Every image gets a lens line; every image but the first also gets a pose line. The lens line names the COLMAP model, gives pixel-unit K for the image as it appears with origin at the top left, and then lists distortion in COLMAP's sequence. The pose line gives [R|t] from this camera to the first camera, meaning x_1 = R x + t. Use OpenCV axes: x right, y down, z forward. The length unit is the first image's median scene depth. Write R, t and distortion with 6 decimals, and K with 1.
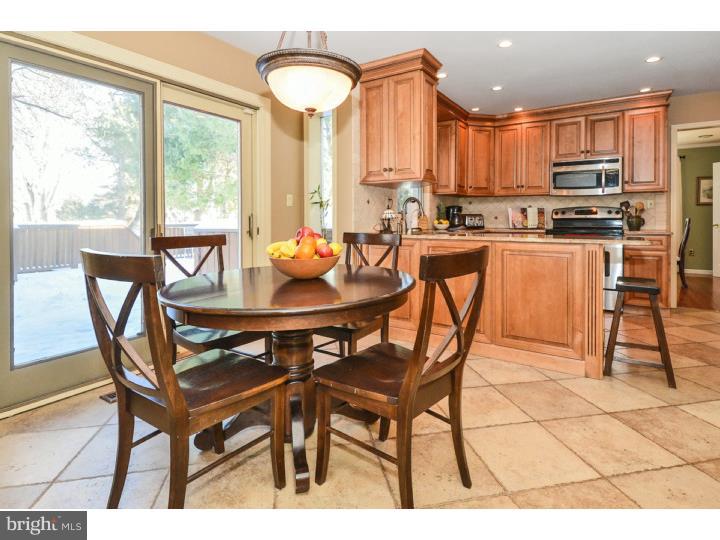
lens RADIAL K [[372.1, 0, 361.3], [0, 372.1, 223.4], [0, 0, 1]] dist [-0.000127, 0.000024]
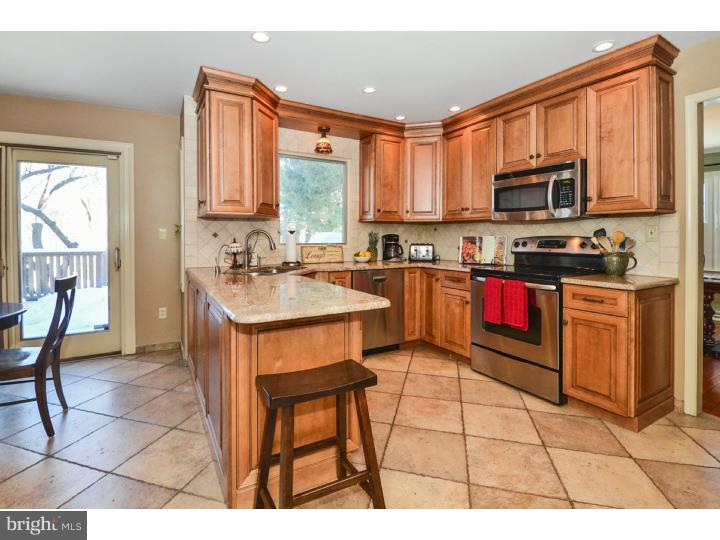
lens RADIAL K [[351.9, 0, 358.8], [0, 351.9, 240.0], [0, 0, 1]] dist [-0.018561, -0.000550]
pose [[0.888319, 0.003051, -0.459216, 0.588529], [-0.005990, 0.999970, -0.004943, -0.032661], [0.459187, 0.007141, 0.888311, 0.274824]]
